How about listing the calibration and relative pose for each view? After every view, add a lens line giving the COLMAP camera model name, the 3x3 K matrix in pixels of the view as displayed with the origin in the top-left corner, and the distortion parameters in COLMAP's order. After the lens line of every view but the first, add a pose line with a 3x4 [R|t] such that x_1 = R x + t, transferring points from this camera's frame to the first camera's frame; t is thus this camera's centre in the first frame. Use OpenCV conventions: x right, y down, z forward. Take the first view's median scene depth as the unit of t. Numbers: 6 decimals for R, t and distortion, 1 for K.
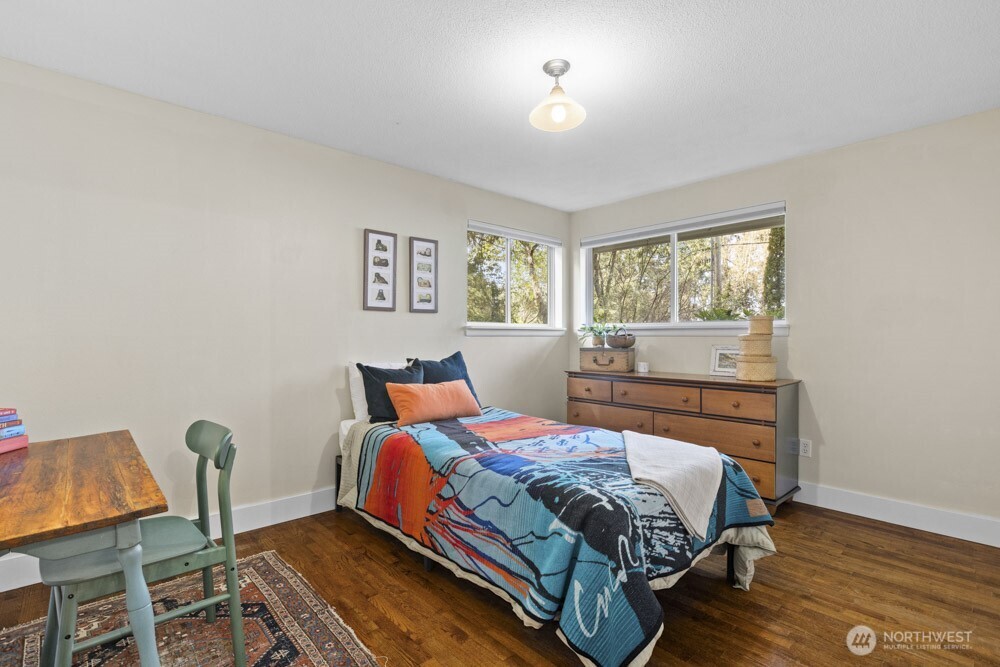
lens RADIAL K [[480.3, 0, 498.7], [0, 480.3, 337.8], [0, 0, 1]] dist [-0.005477, -0.000178]
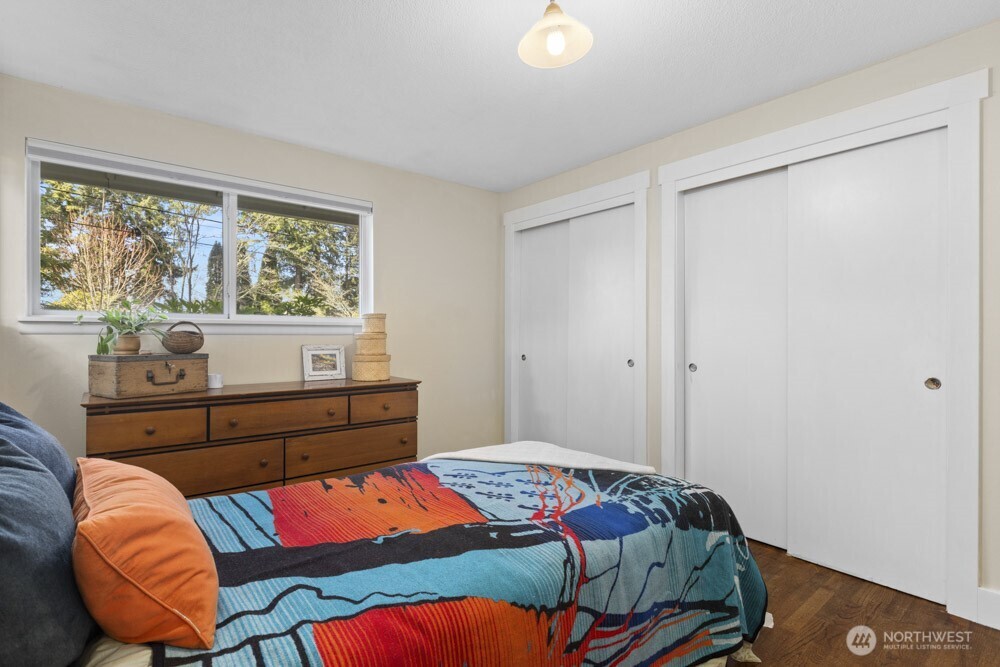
lens RADIAL K [[480.3, 0, 498.3], [0, 480.3, 331.7], [0, 0, 1]] dist [-0.005477, -0.000178]
pose [[0.050802, 0.005140, 0.998696, -0.641278], [0.000813, 0.999986, -0.005188, -0.006359], [-0.998708, 0.001075, 0.050797, 1.050187]]
